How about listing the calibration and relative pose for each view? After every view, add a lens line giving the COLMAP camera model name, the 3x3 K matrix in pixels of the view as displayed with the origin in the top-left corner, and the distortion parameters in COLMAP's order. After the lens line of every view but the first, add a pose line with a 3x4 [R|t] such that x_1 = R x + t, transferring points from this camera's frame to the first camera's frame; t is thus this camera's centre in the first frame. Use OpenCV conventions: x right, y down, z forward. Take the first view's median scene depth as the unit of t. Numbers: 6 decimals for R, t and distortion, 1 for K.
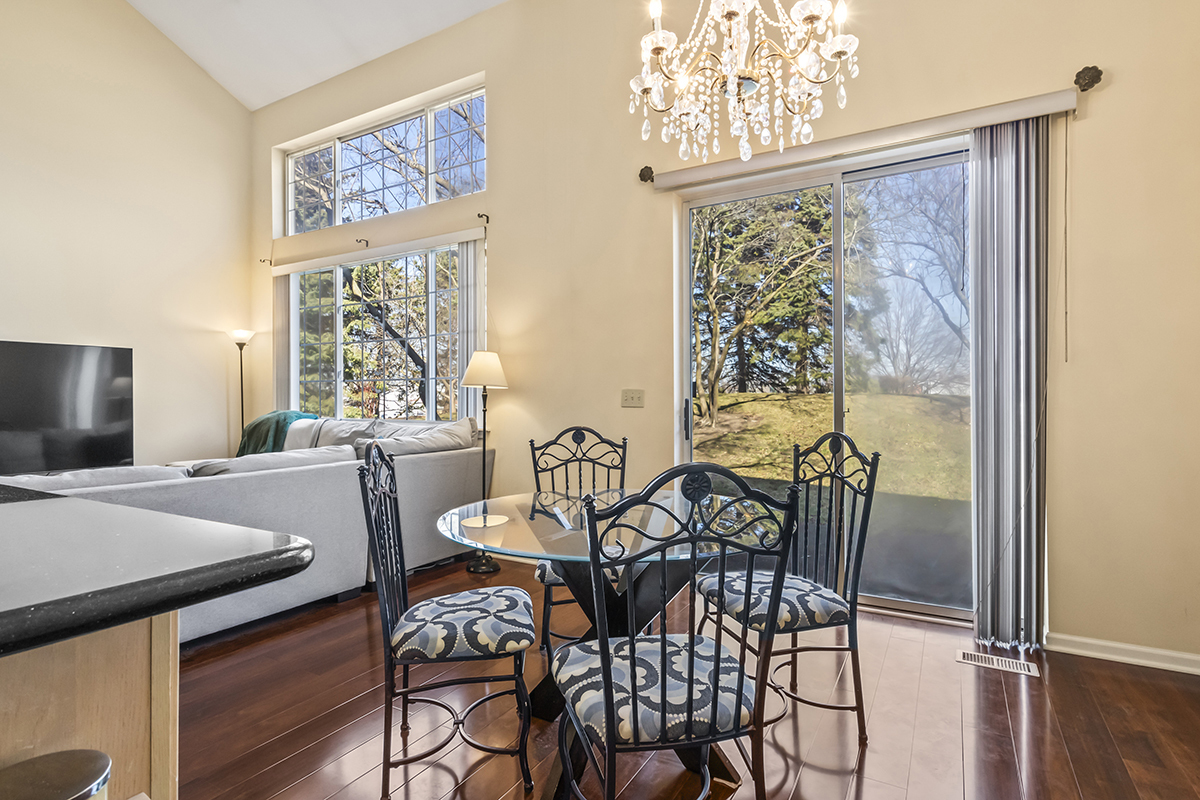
lens RADIAL K [[596.3, 0, 602.1], [0, 596.3, 393.6], [0, 0, 1]] dist [0.004316, 0.000504]
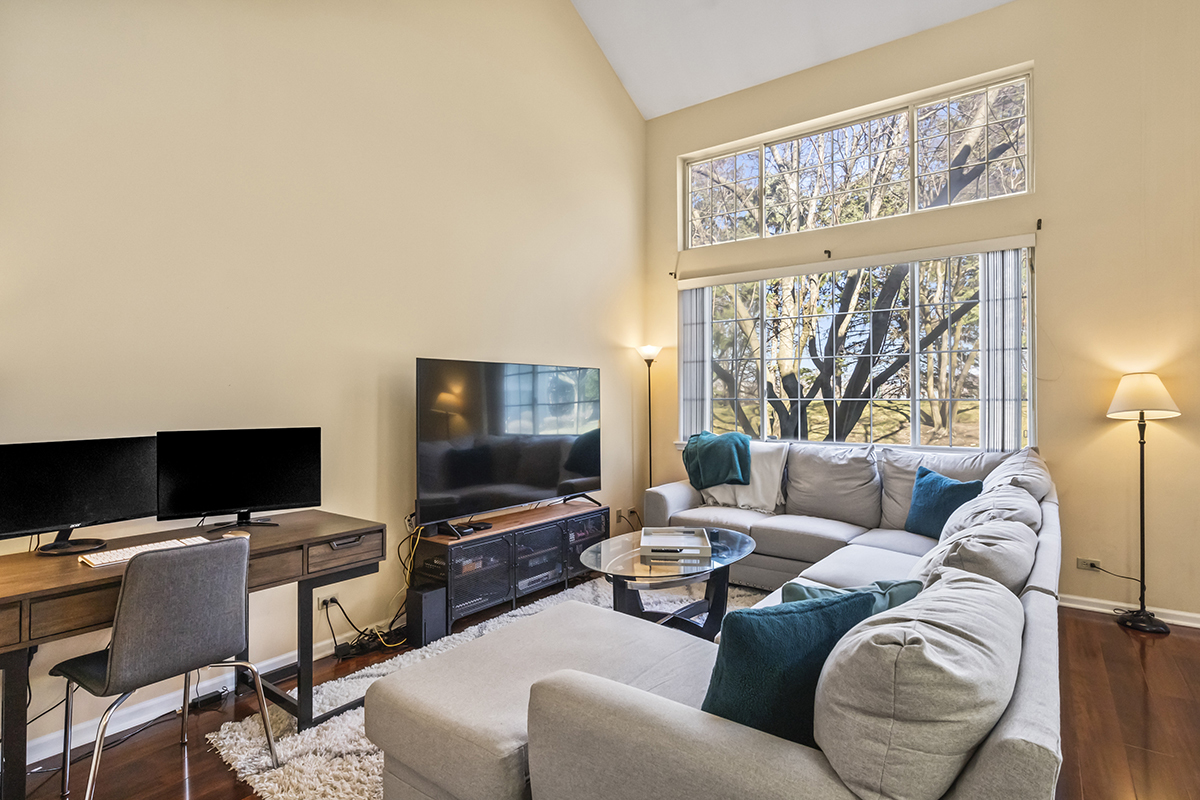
lens RADIAL K [[596.3, 0, 602.1], [0, 596.3, 393.6], [0, 0, 1]] dist [0.004316, 0.000504]
pose [[0.992404, 0.001259, -0.123018, -0.568408], [-0.002285, 0.999964, -0.008195, -0.021575], [0.123003, 0.008414, 0.992371, 0.032396]]
